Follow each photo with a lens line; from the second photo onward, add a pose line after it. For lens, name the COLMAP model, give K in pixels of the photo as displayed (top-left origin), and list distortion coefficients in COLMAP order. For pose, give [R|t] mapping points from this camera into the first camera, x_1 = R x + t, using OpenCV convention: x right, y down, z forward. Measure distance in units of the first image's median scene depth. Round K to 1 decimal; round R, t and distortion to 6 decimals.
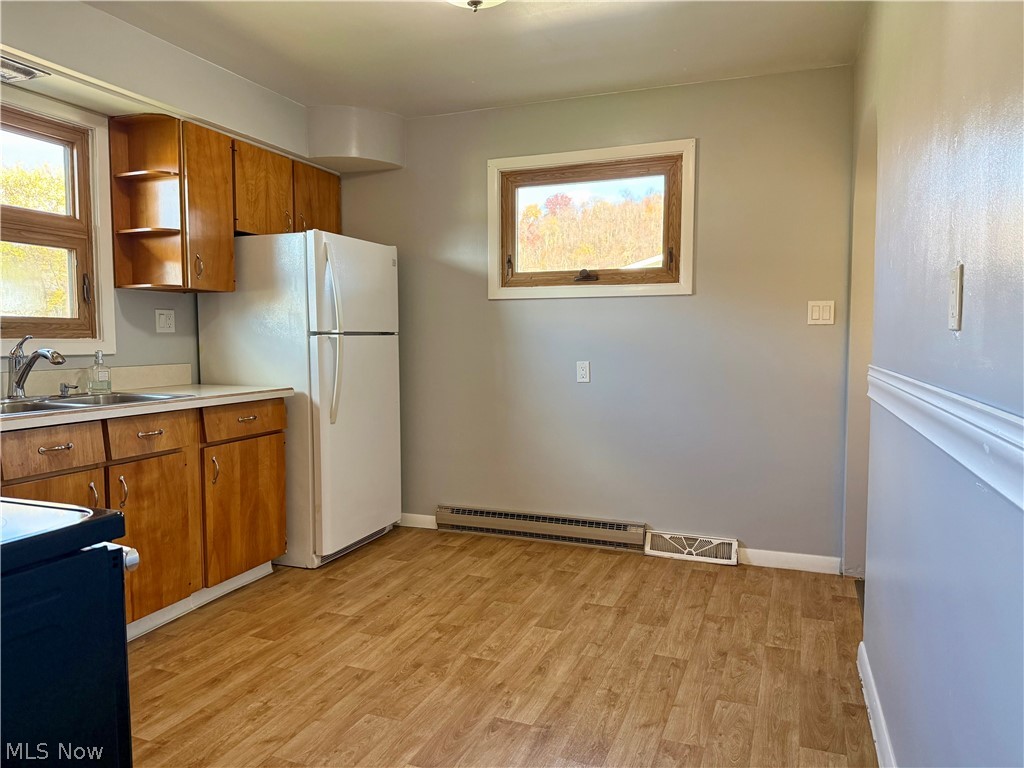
lens RADIAL K [[722.3, 0, 512.0], [0, 722.3, 384.0], [0, 0, 1]] dist [0.115028, -0.202973]
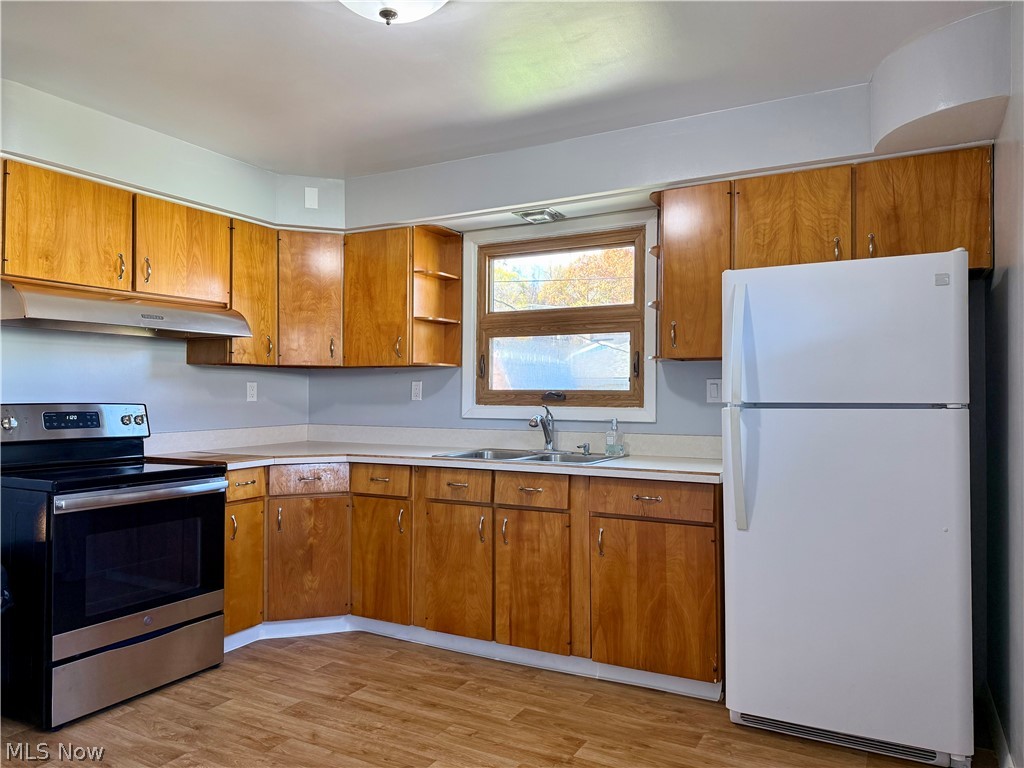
lens RADIAL K [[722.3, 0, 512.0], [0, 722.3, 384.0], [0, 0, 1]] dist [0.115028, -0.202973]
pose [[-0.141496, -0.018197, -0.989772, 0.569651], [-0.068734, 0.997599, -0.008515, -0.076526], [0.987550, 0.066826, -0.142407, 0.977878]]
